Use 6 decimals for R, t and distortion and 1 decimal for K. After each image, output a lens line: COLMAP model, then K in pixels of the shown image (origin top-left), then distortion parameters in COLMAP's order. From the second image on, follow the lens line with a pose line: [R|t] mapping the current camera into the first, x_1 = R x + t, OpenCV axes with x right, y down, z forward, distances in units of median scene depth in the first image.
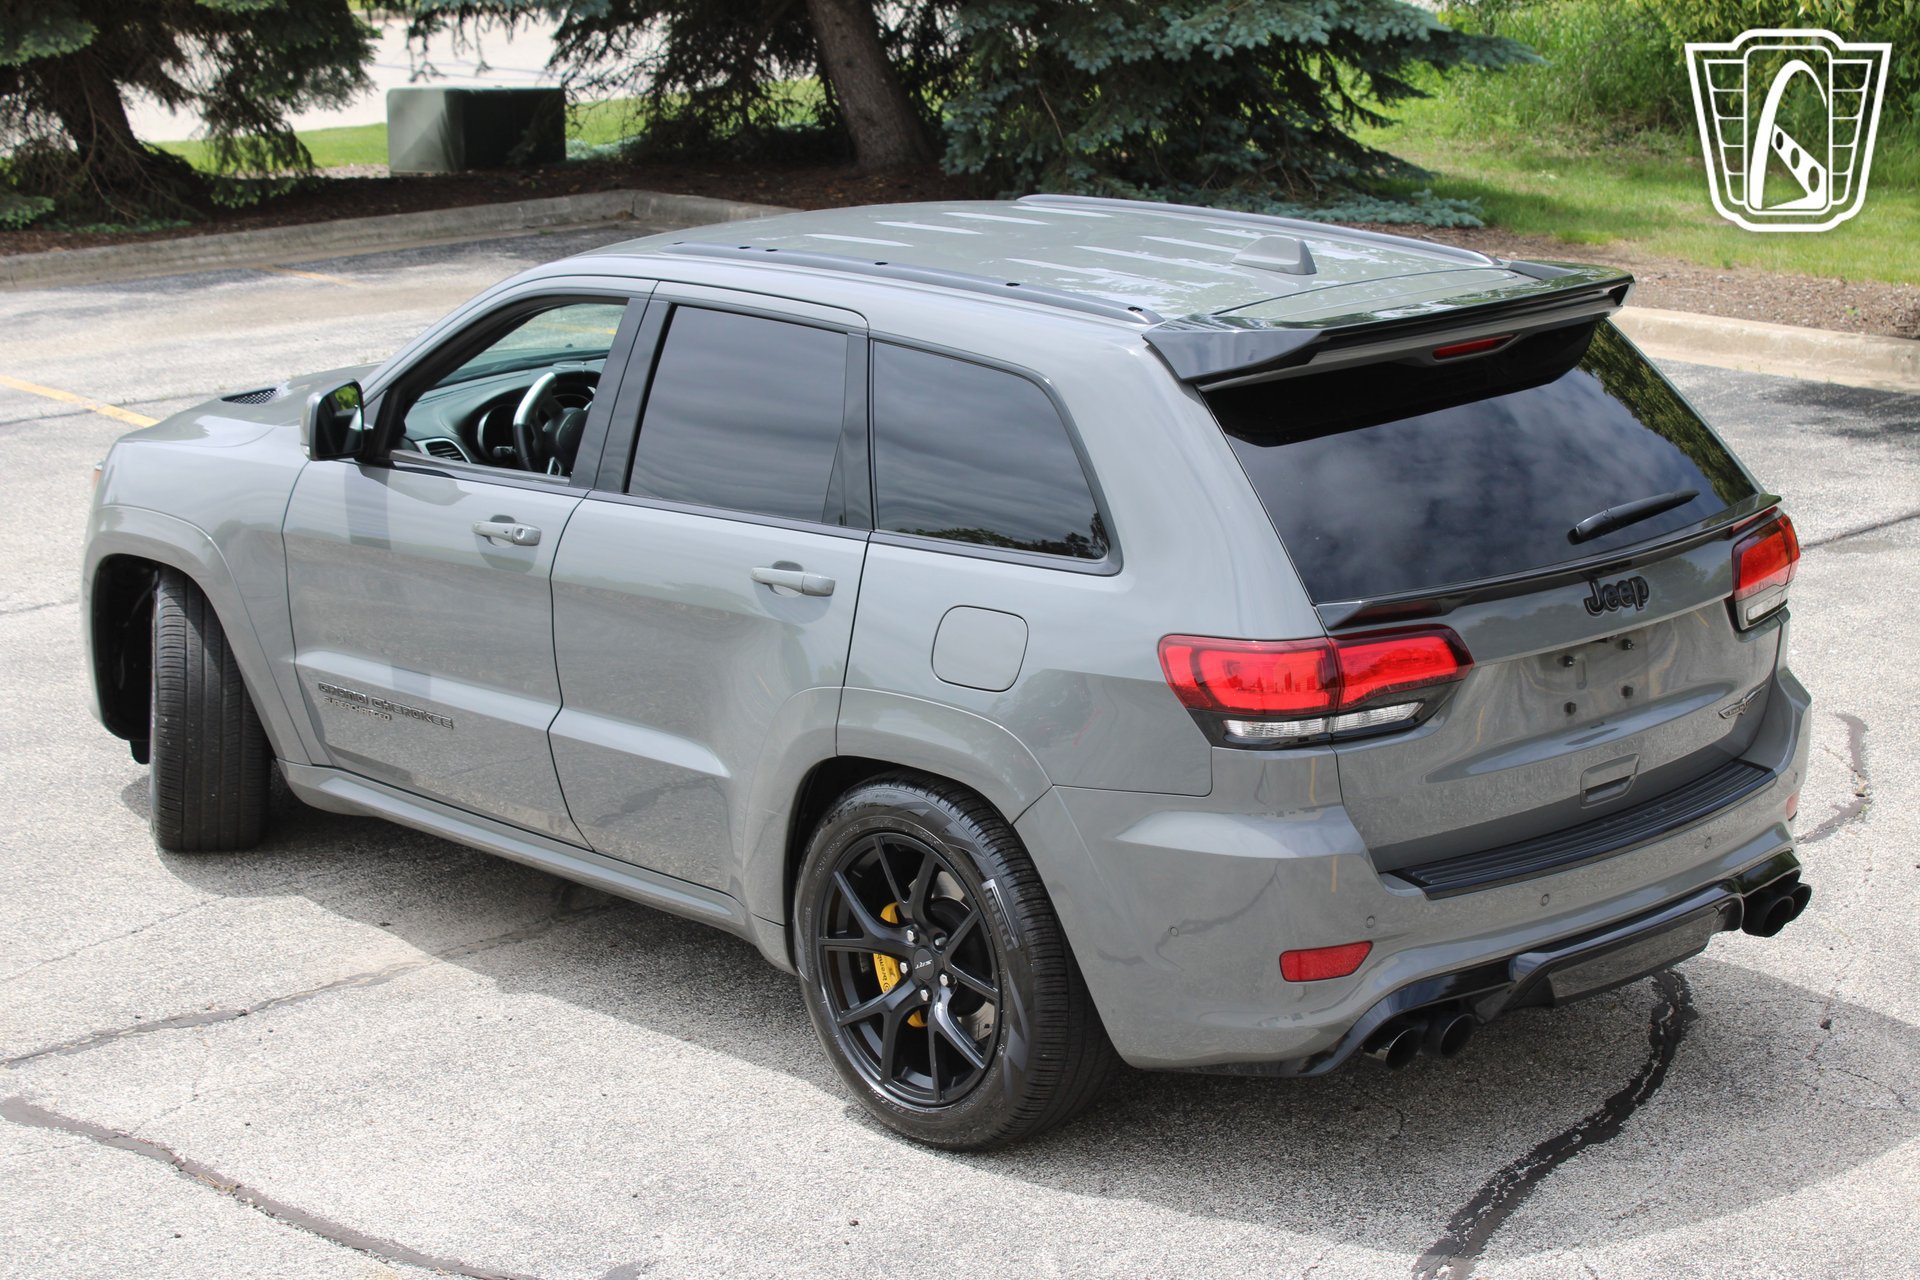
lens RADIAL K [[3638.7, 0, 960.1], [0, 3638.7, 631.6], [0, 0, 1]] dist [0.012423, 0.000000]
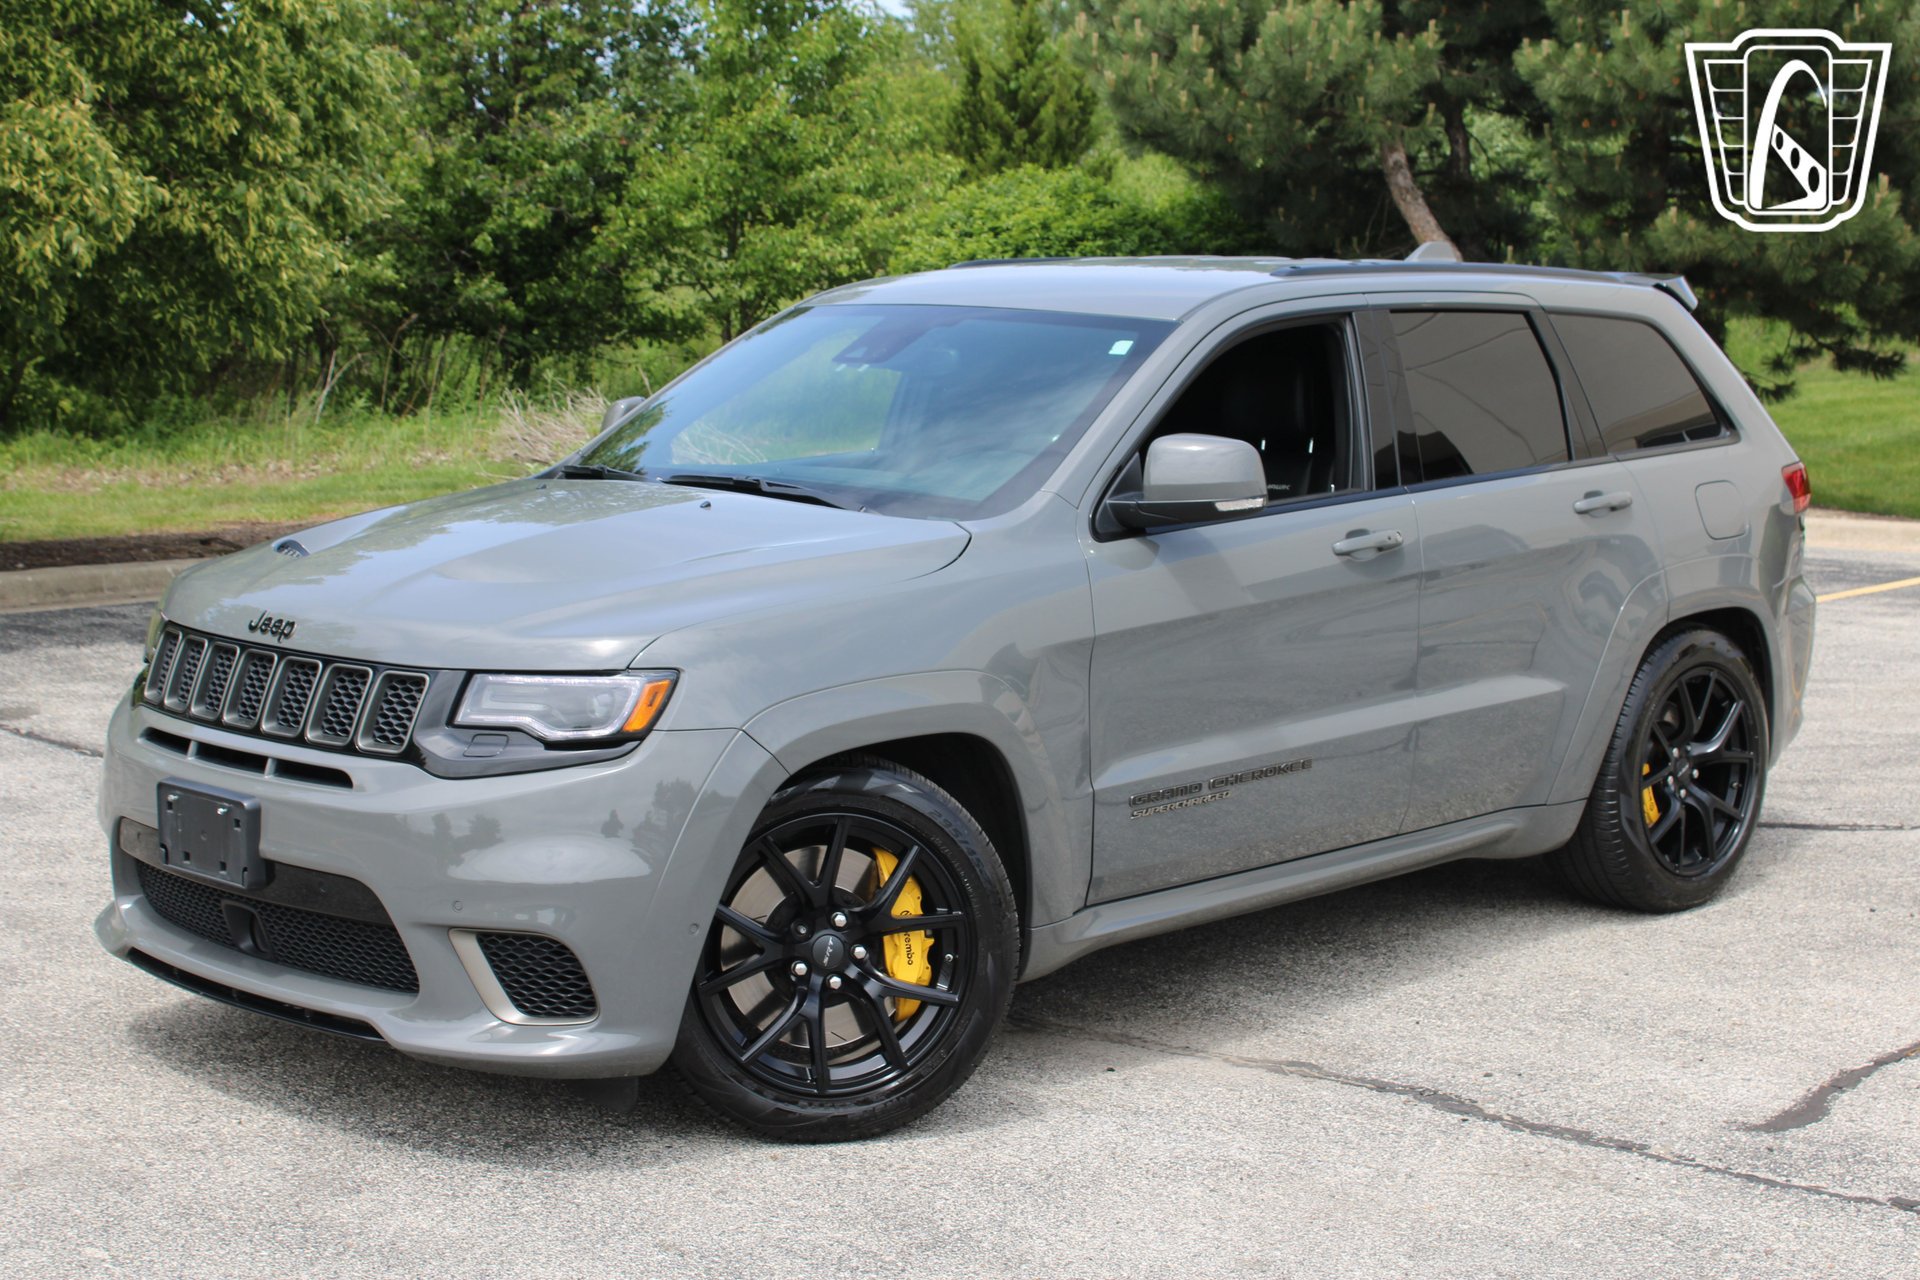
lens RADIAL K [[3044.5, 0, 955.9], [0, 3044.5, 638.3], [0, 0, 1]] dist [-0.175500, 0.000000]
pose [[-0.064810, -0.110480, 0.991763, -1.058321], [0.221088, 0.967564, 0.122232, -0.144113], [-0.973098, 0.227189, -0.038282, 1.259711]]
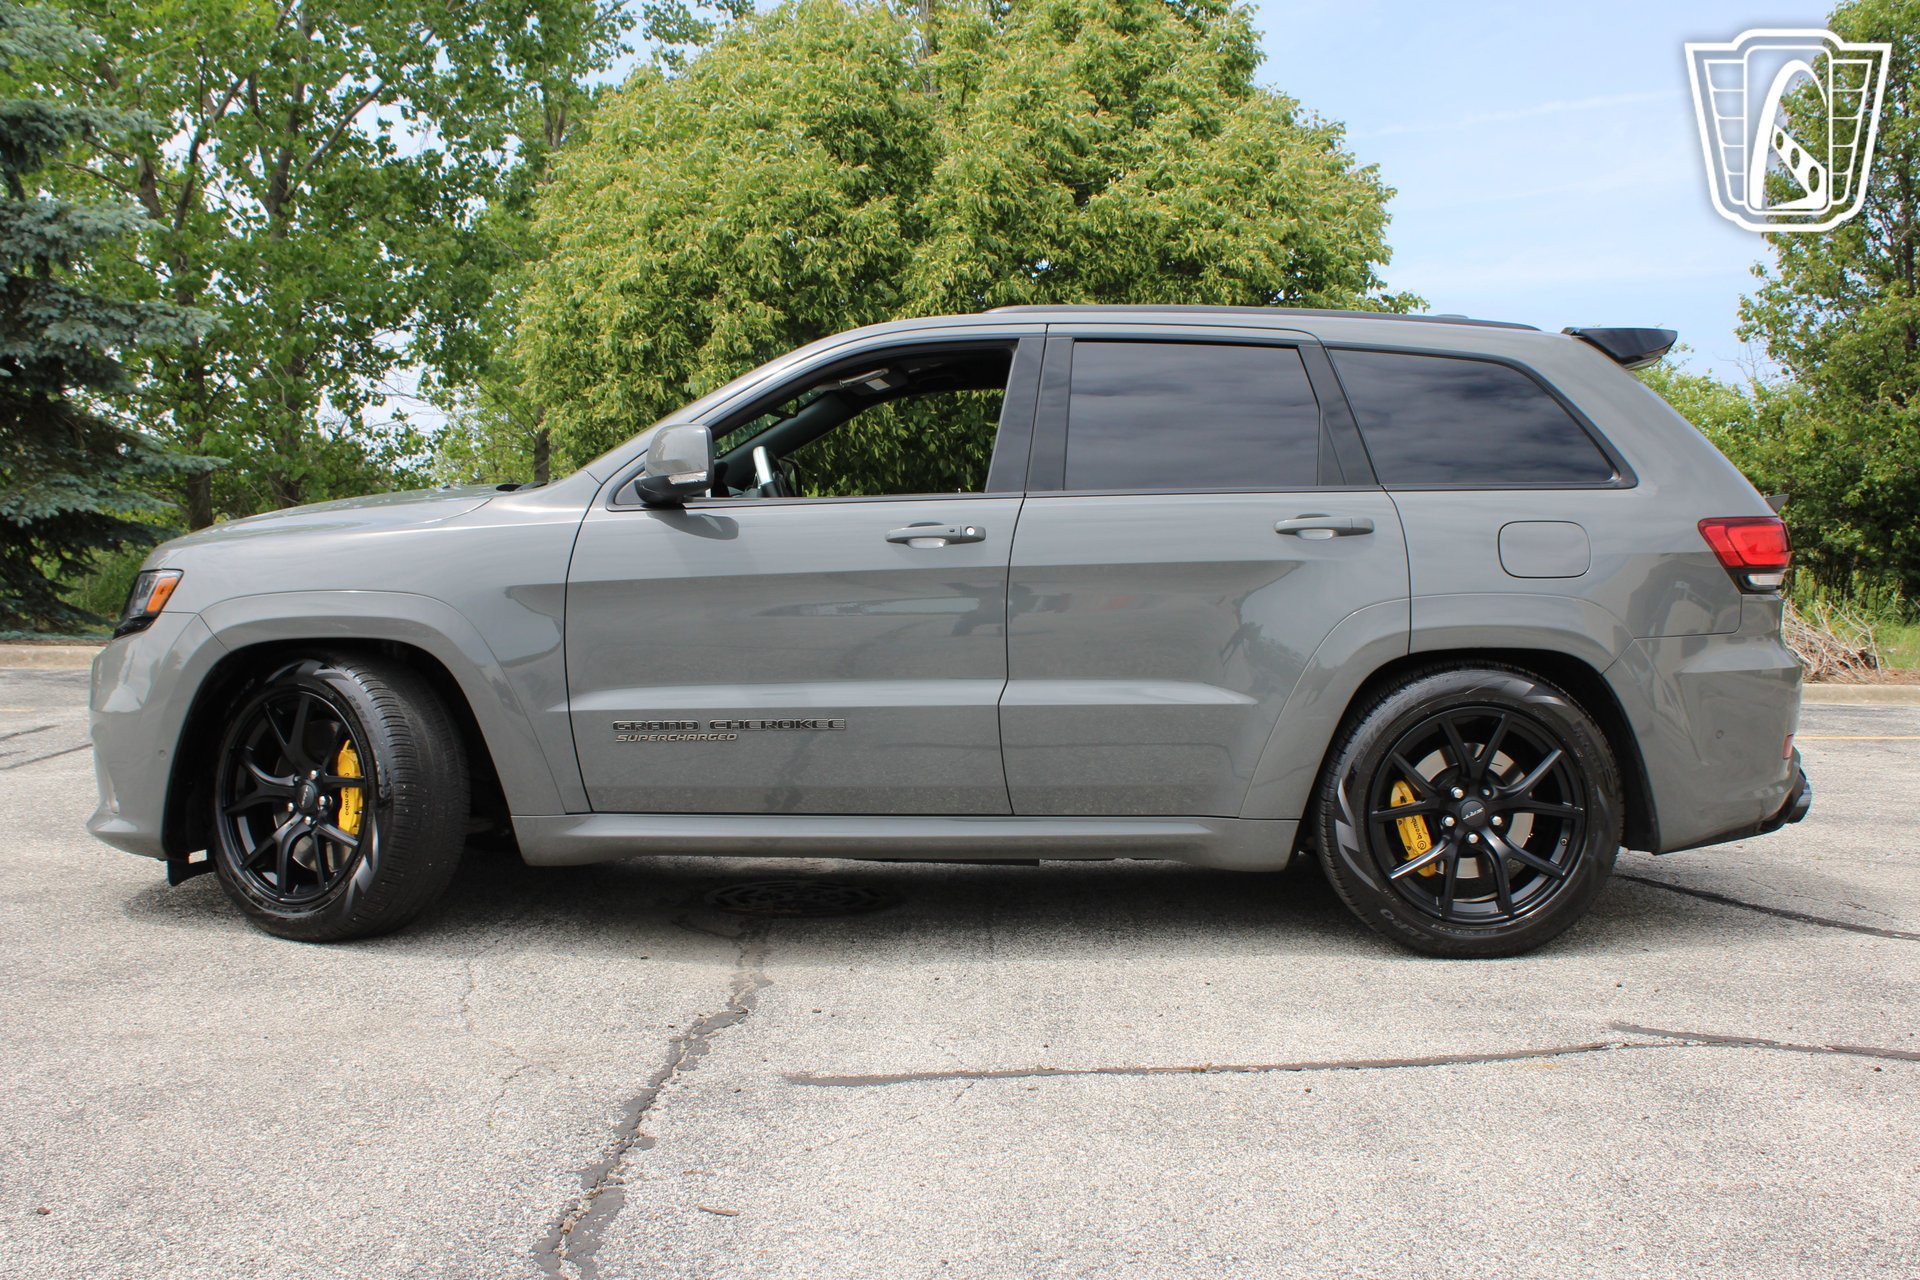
lens RADIAL K [[2015.3, 0, 968.5], [0, 2015.3, 657.6], [0, 0, 1]] dist [-0.077212, 0.000000]
pose [[0.679802, -0.009981, 0.733328, -0.633147], [0.144028, 0.982253, -0.120146, 0.095046], [-0.719114, 0.187296, 0.669175, 0.633945]]
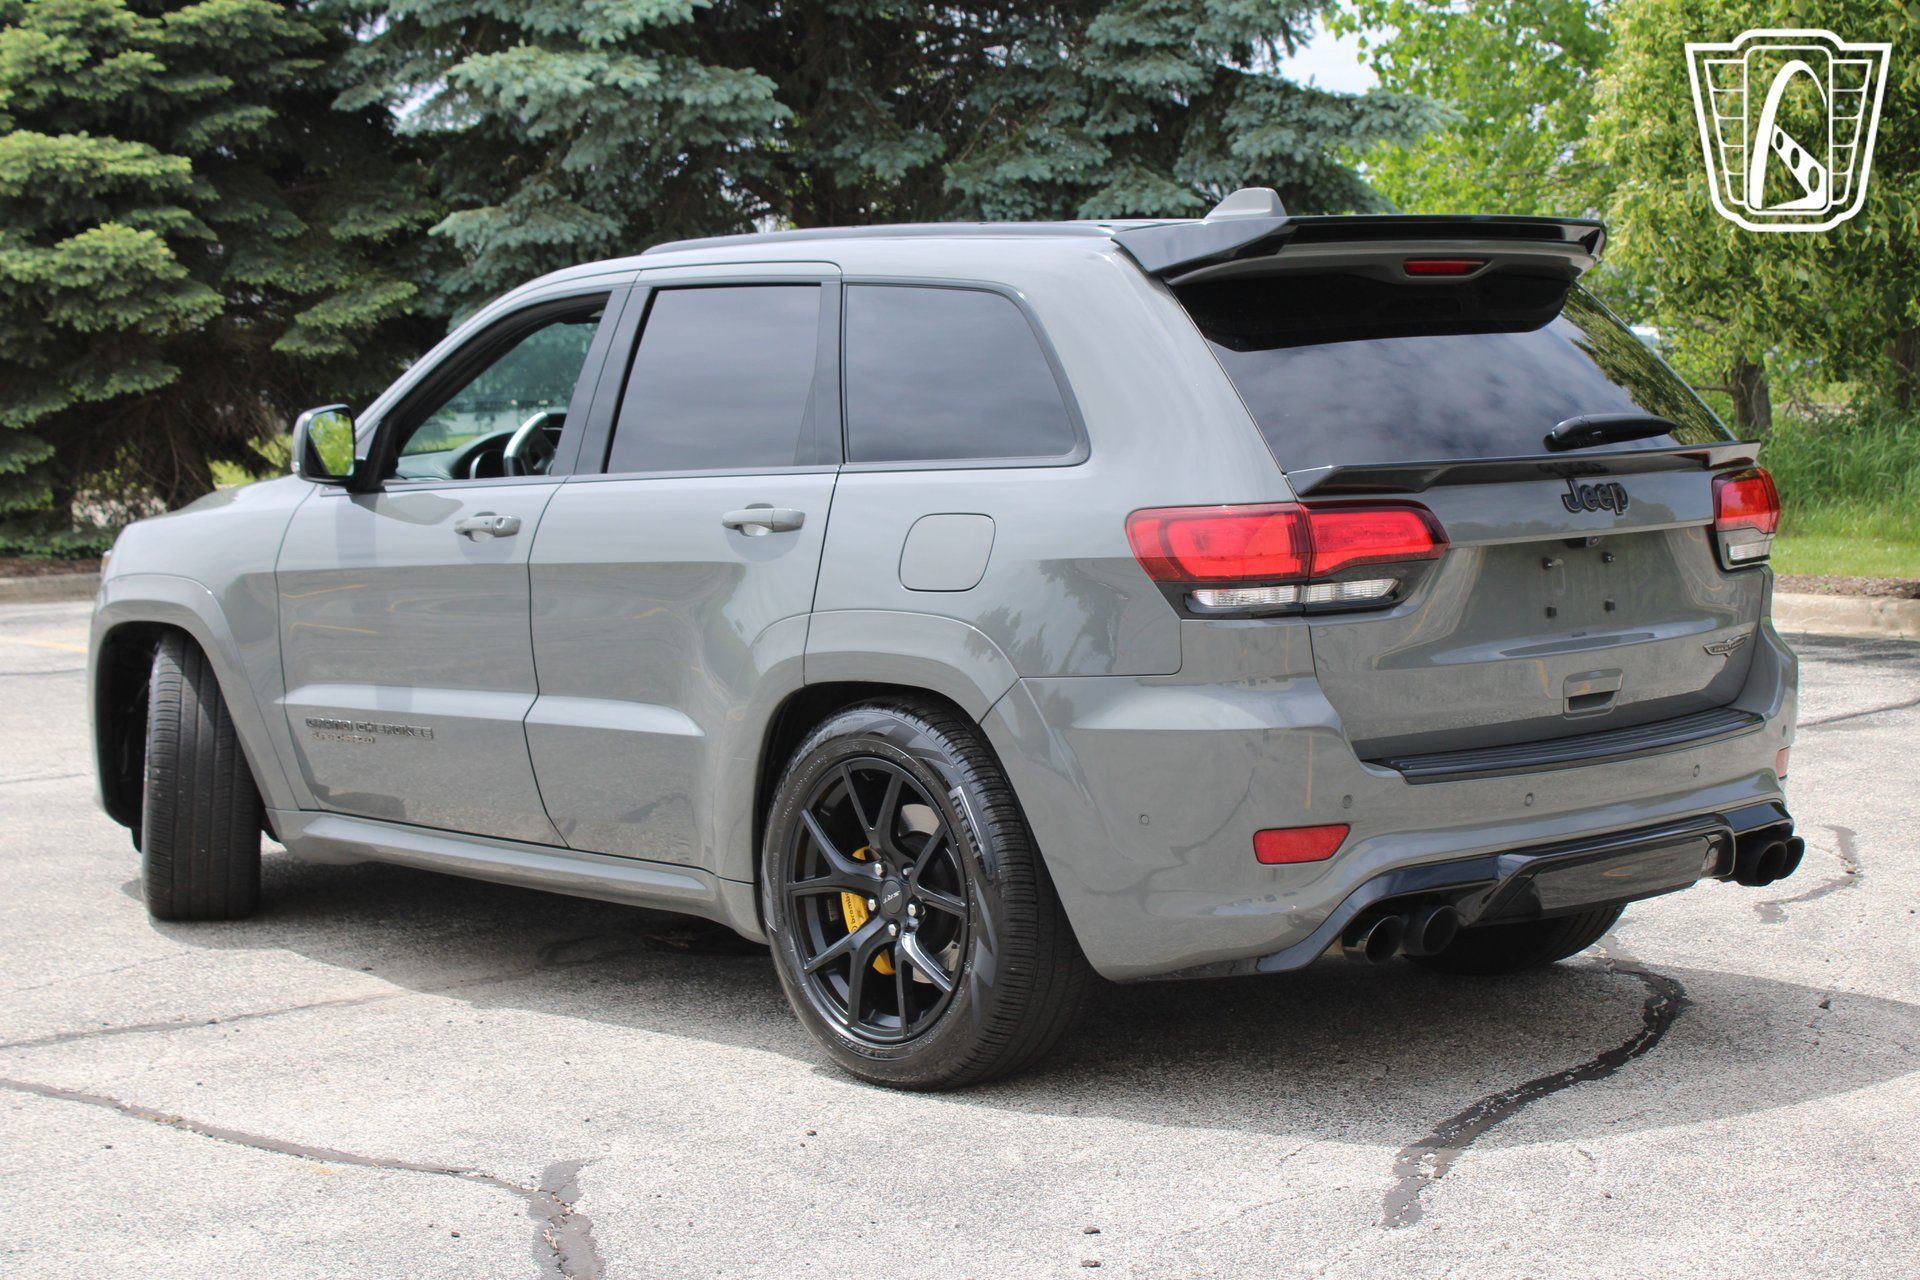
lens RADIAL K [[3329.3, 0, 956.8], [0, 3329.3, 636.1], [0, 0, 1]] dist [0.000455, 0.000000]
pose [[0.999879, 0.000240, -0.015577, 0.020876], [-0.002572, 0.988710, -0.149820, 0.152735], [0.015365, 0.149842, 0.988591, 0.108060]]
